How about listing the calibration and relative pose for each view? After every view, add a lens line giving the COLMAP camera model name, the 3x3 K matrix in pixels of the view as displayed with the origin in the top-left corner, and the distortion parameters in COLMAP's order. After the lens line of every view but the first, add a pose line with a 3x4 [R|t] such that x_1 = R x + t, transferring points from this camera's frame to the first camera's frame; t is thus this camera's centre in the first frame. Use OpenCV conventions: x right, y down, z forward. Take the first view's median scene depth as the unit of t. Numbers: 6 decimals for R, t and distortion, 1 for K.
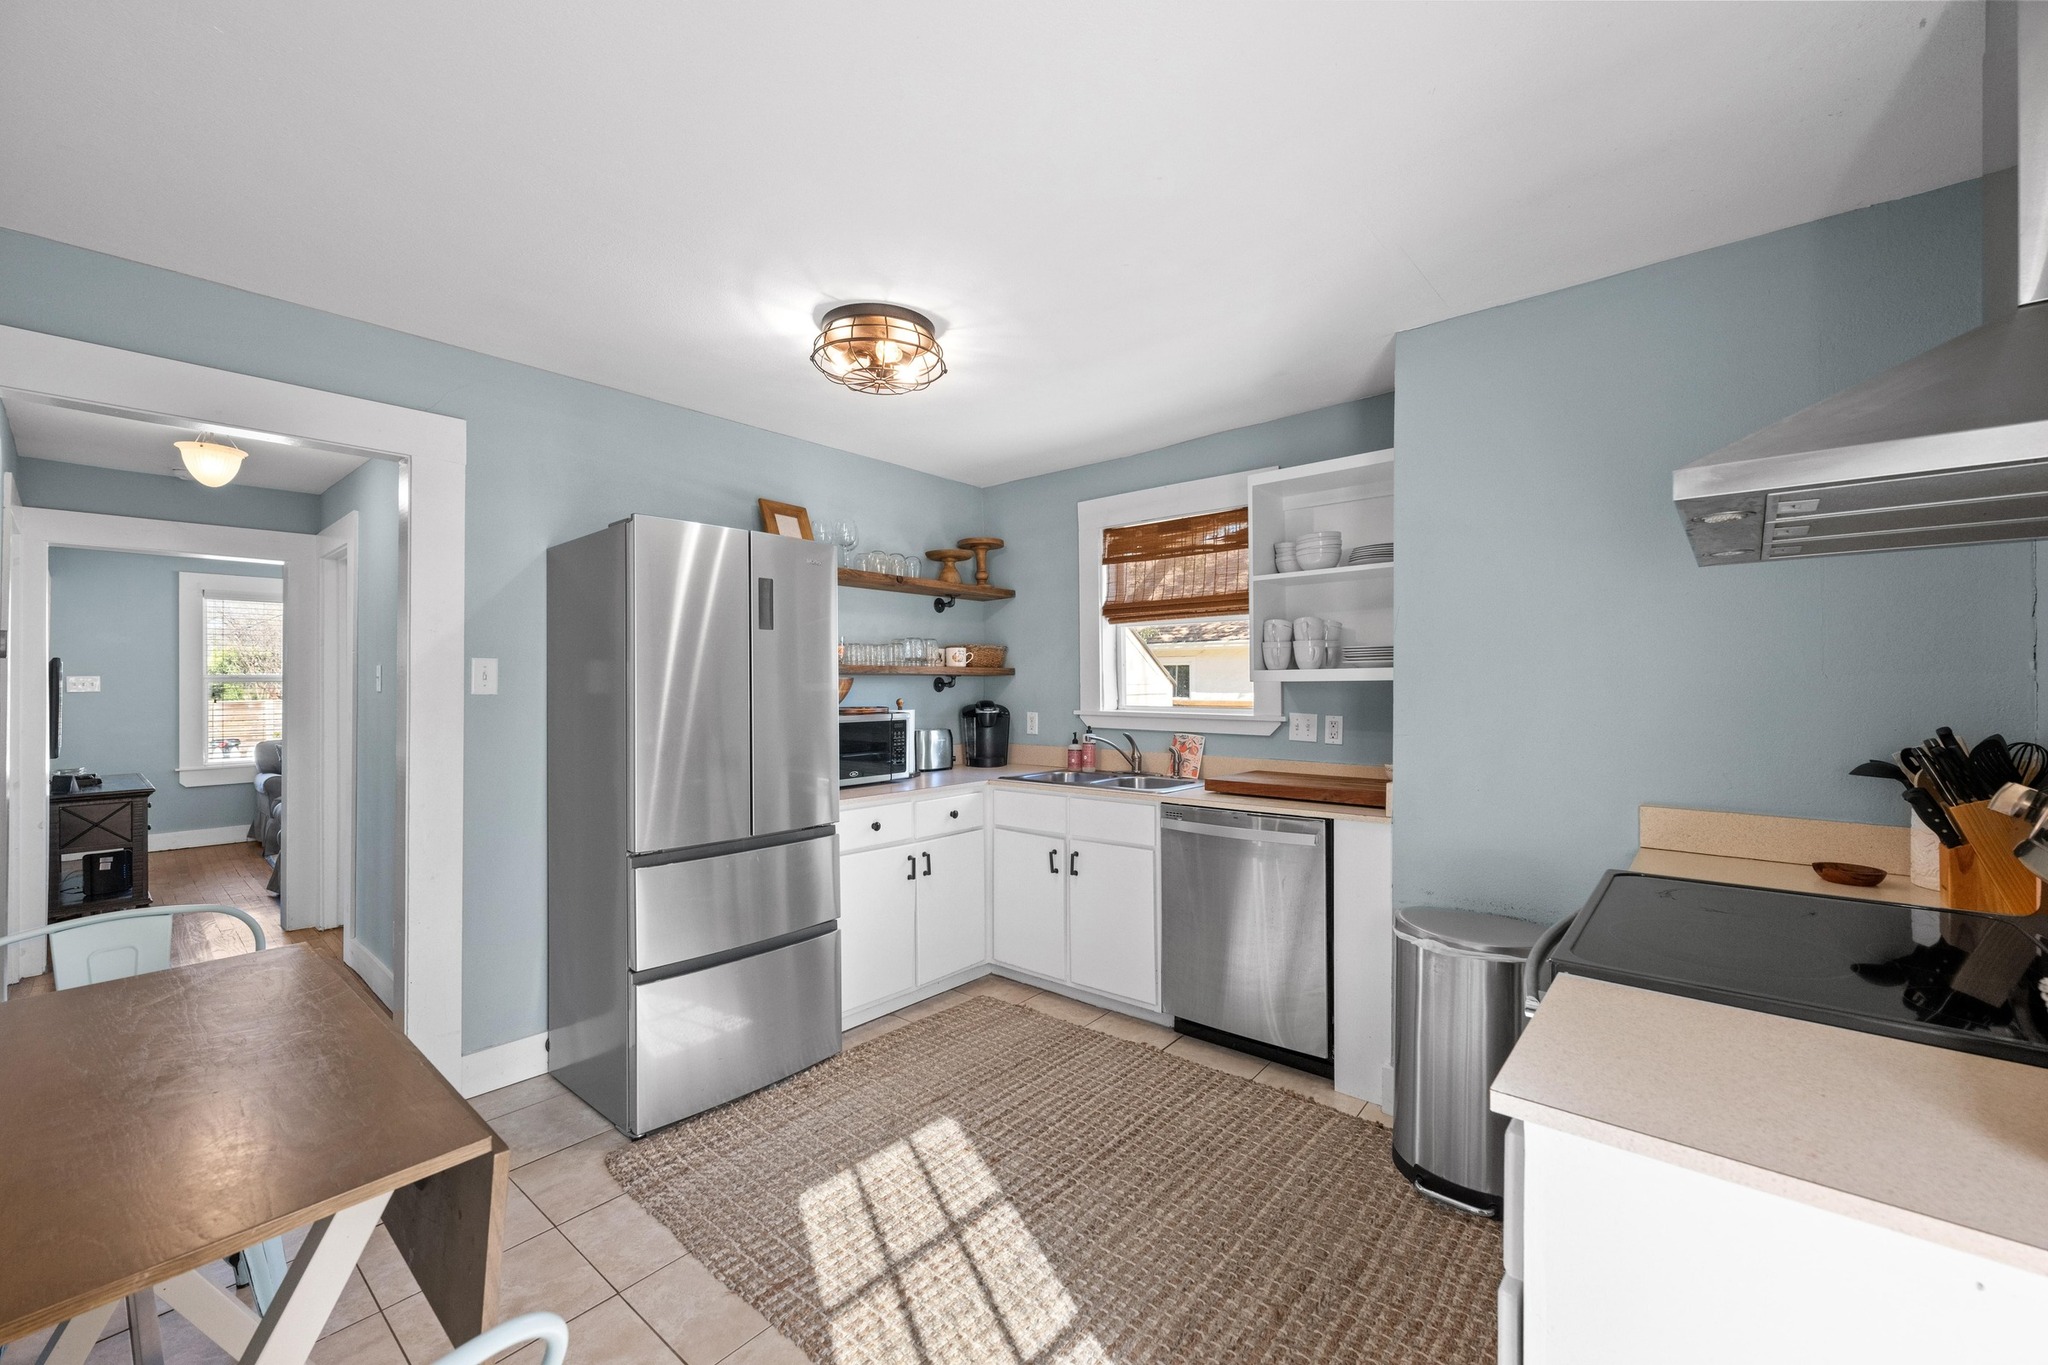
lens RADIAL K [[804.0, 0, 1024.0], [0, 804.0, 682.5], [0, 0, 1]] dist [-0.000362, 0.000016]
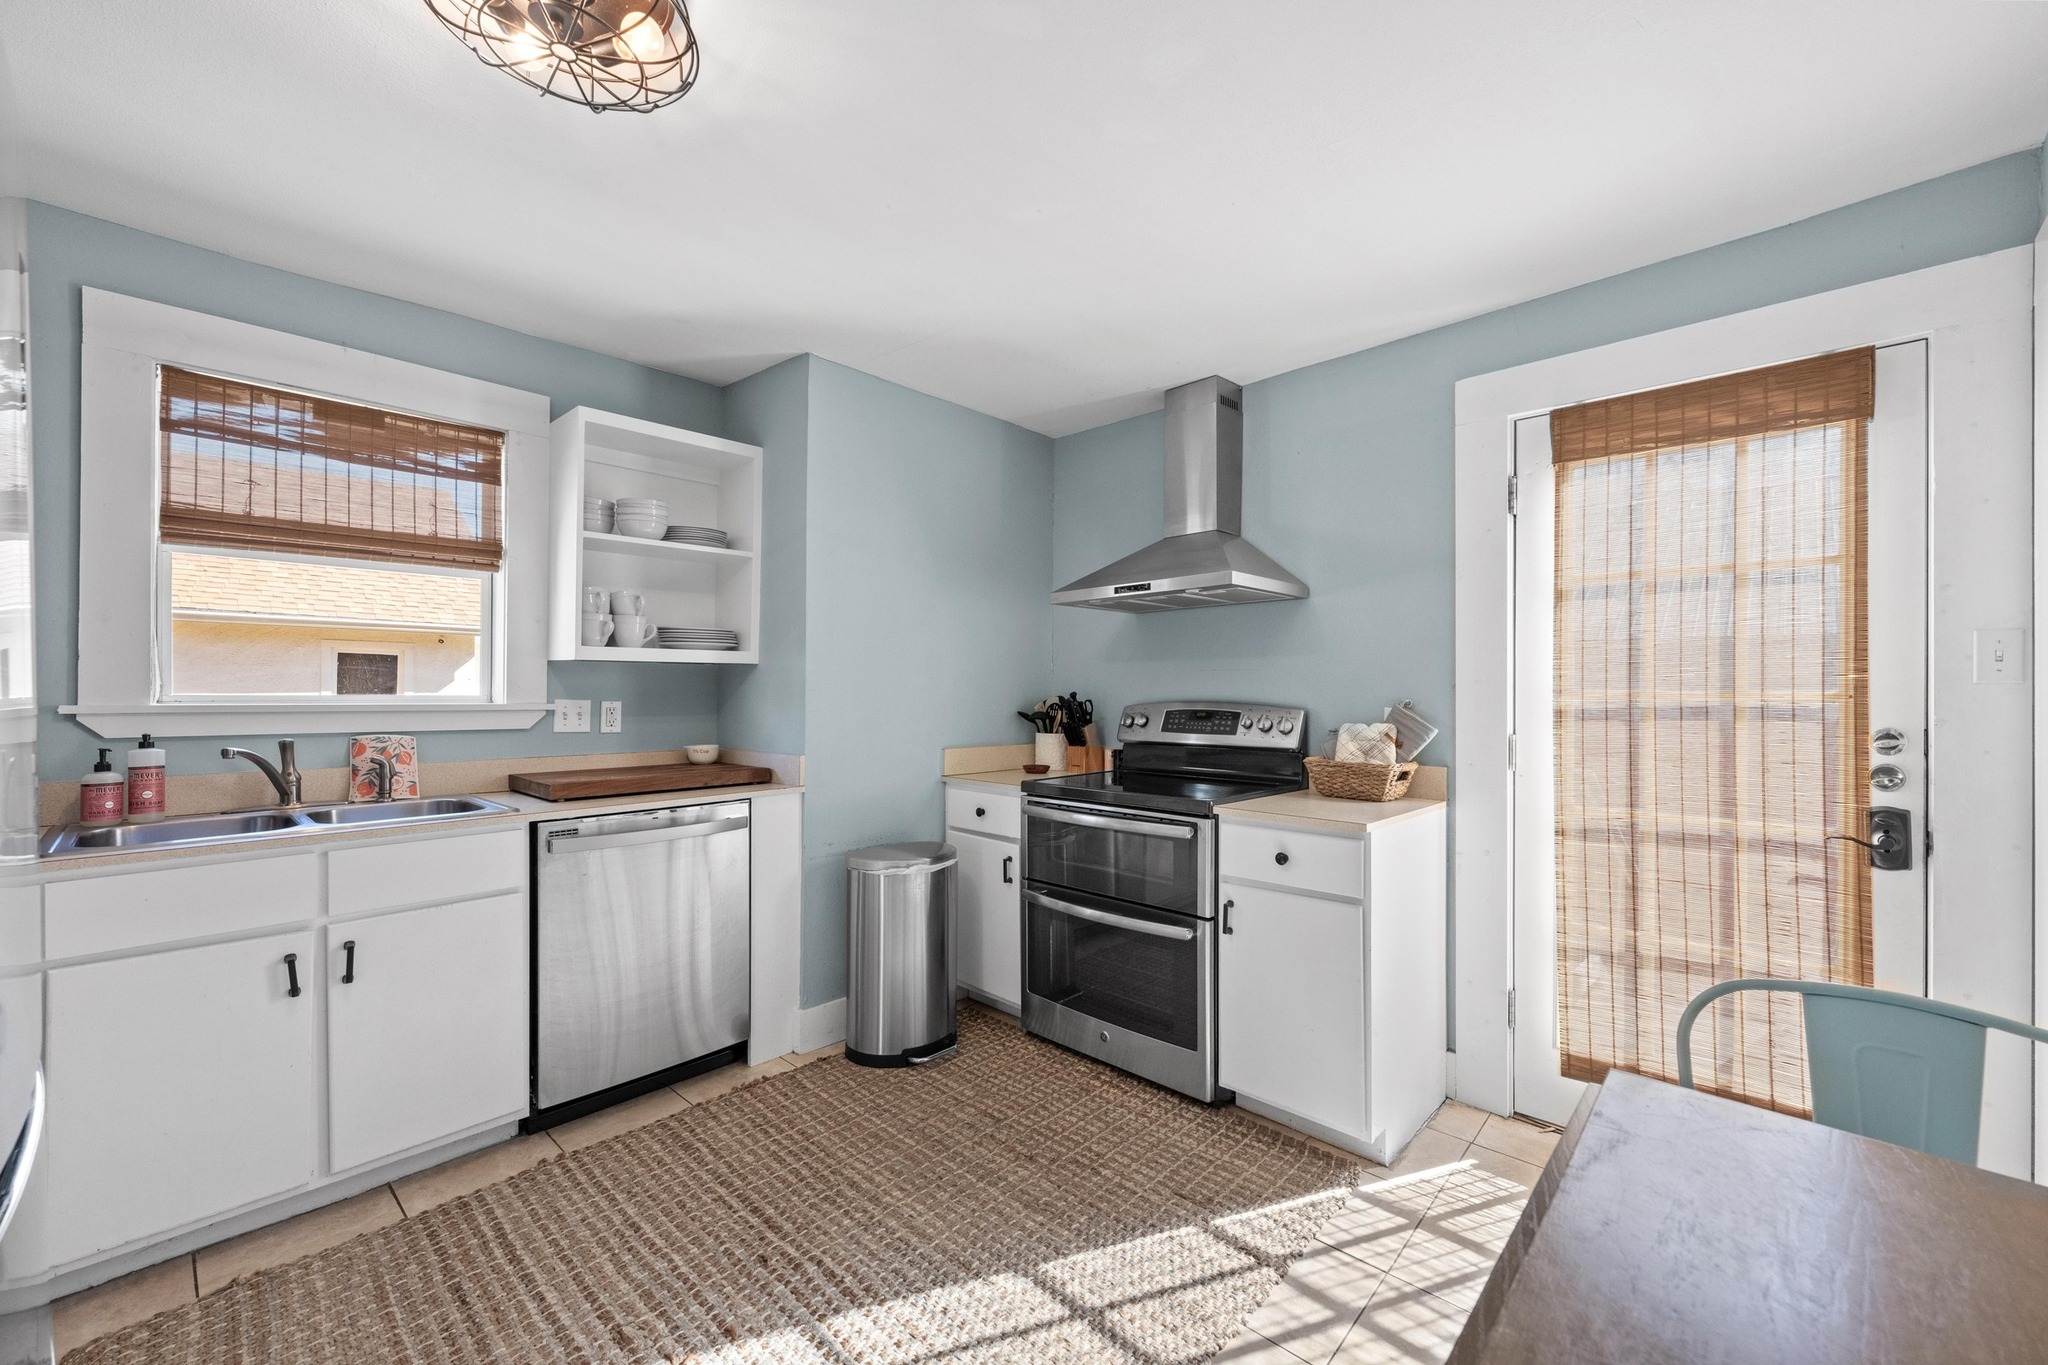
lens RADIAL K [[810.4, 0, 1027.8], [0, 810.4, 688.9], [0, 0, 1]] dist [0.001187, 0.000226]
pose [[0.049089, 0.006050, 0.998776, -0.514661], [-0.006195, 0.999964, -0.005752, 0.030674], [-0.998775, -0.005905, 0.049125, 0.505423]]
